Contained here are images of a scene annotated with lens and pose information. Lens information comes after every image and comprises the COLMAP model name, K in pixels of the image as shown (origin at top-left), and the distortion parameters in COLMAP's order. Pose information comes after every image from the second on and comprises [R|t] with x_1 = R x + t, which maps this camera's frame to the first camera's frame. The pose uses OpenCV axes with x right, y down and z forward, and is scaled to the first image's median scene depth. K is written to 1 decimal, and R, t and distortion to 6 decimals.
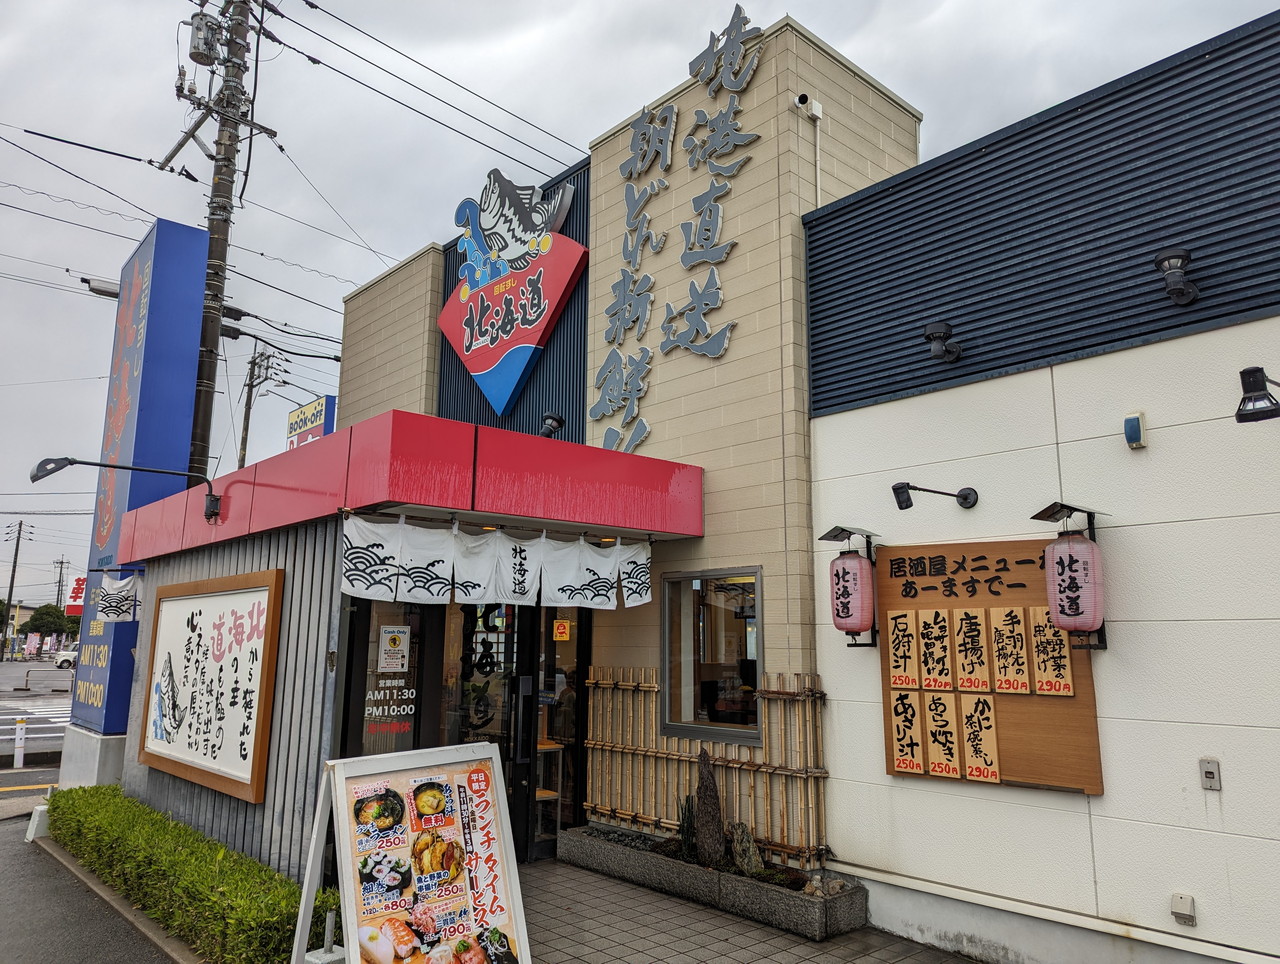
lens RADIAL K [[884.7, 0, 642.0], [0, 884.7, 476.3], [0, 0, 1]] dist [0.024454, -0.013315]
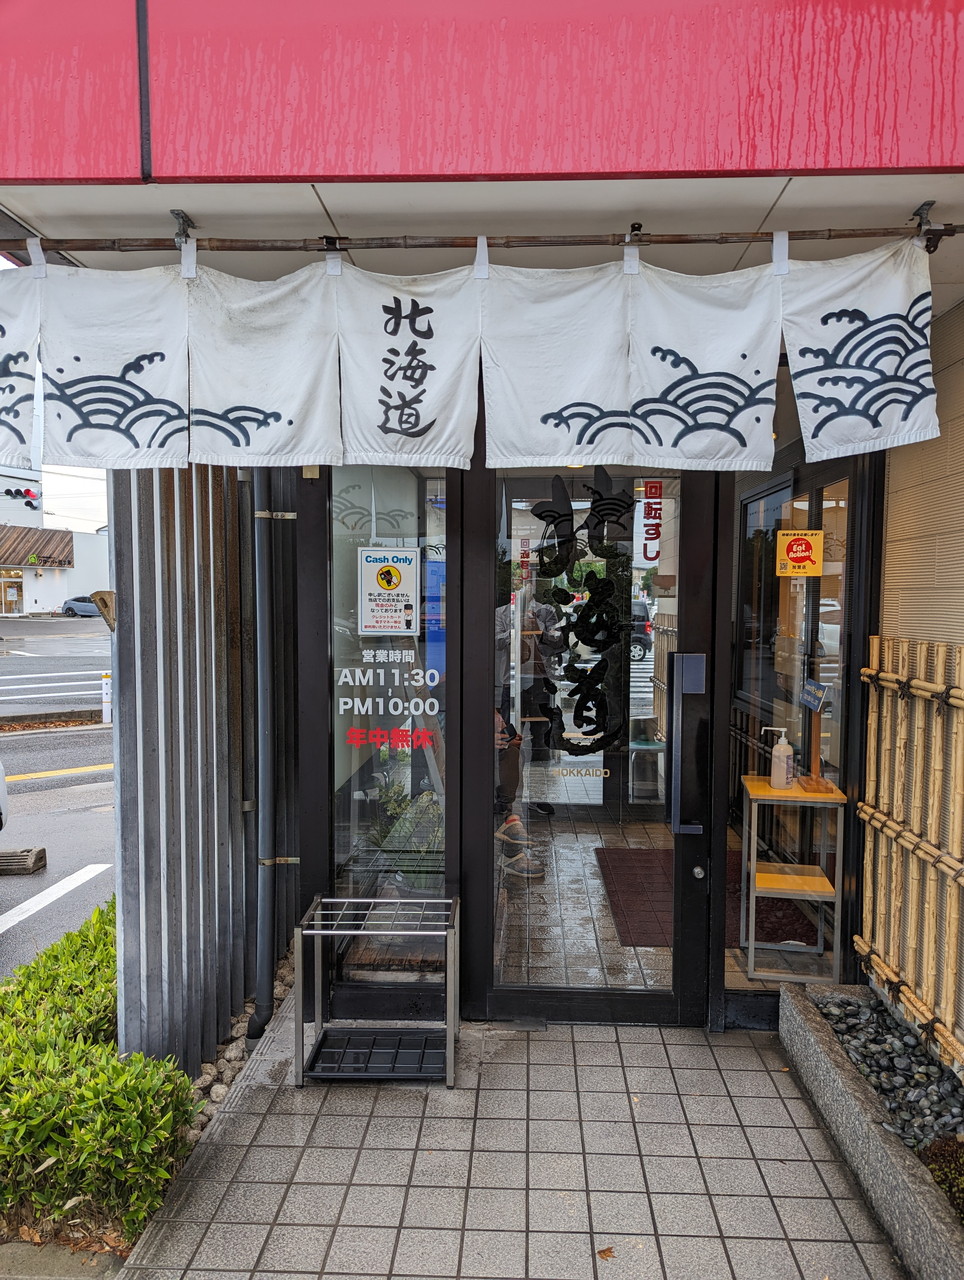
lens RADIAL K [[884.7, 0, 481.7], [0, 884.7, 648.0], [0, 0, 1]] dist [0.024454, -0.013315]
pose [[0.714373, 0.044304, -0.698361, 0.125930], [0.122324, 0.974721, 0.186965, 0.143173], [0.688991, -0.218989, 0.690895, 0.706184]]
